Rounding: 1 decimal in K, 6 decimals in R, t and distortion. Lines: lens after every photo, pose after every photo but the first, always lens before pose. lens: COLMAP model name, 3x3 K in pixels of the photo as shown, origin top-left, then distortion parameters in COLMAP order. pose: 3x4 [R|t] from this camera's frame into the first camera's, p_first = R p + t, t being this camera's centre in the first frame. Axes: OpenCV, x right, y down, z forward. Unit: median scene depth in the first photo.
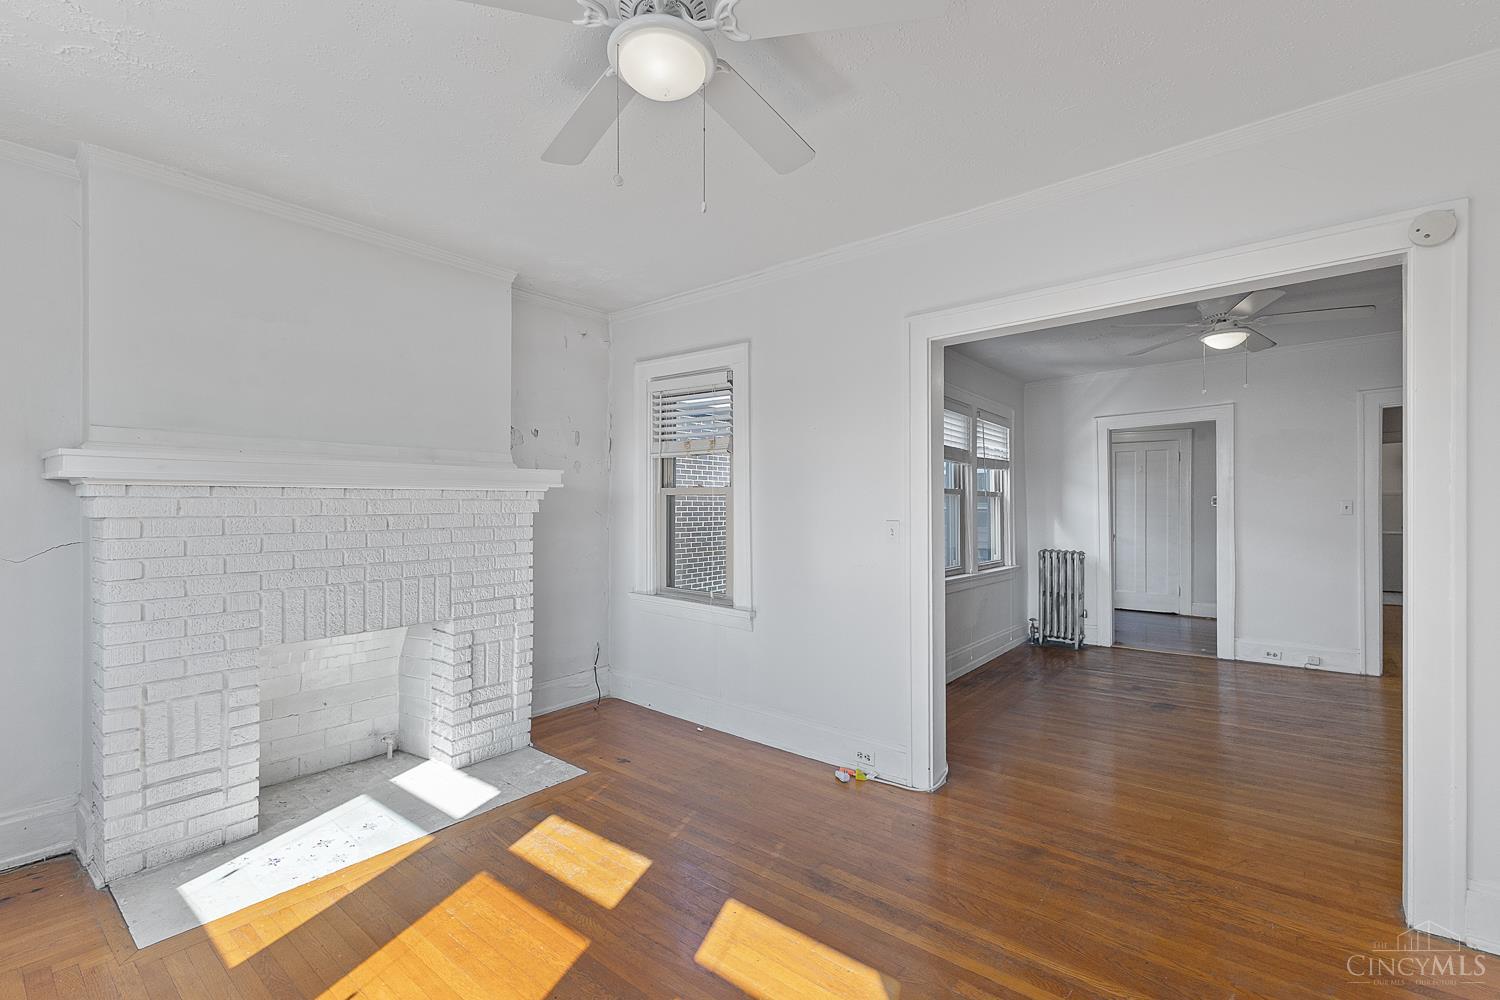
lens RADIAL K [[652.5, 0, 753.5], [0, 652.5, 508.8], [0, 0, 1]] dist [0.005640, 0.000424]
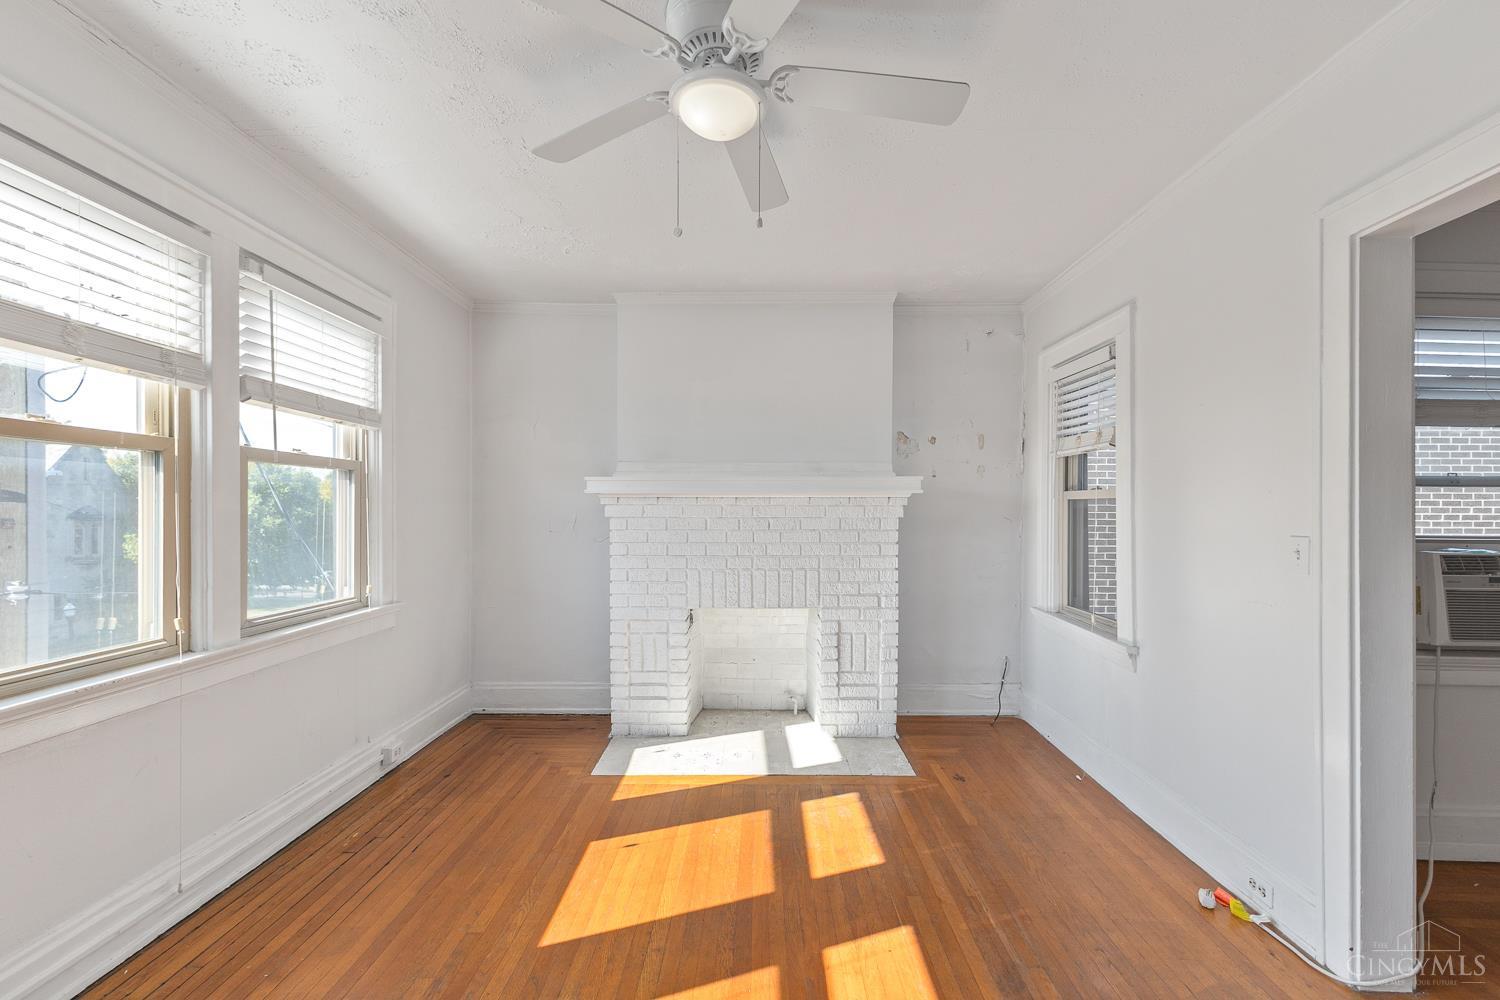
lens RADIAL K [[649.2, 0, 750.8], [0, 649.2, 515.8], [0, 0, 1]] dist [0.001178, 0.000419]
pose [[0.615669, 0.008497, -0.787959, 0.359575], [-0.007269, 0.999961, 0.005103, -0.000749], [0.787971, 0.002586, 0.615707, 0.175143]]
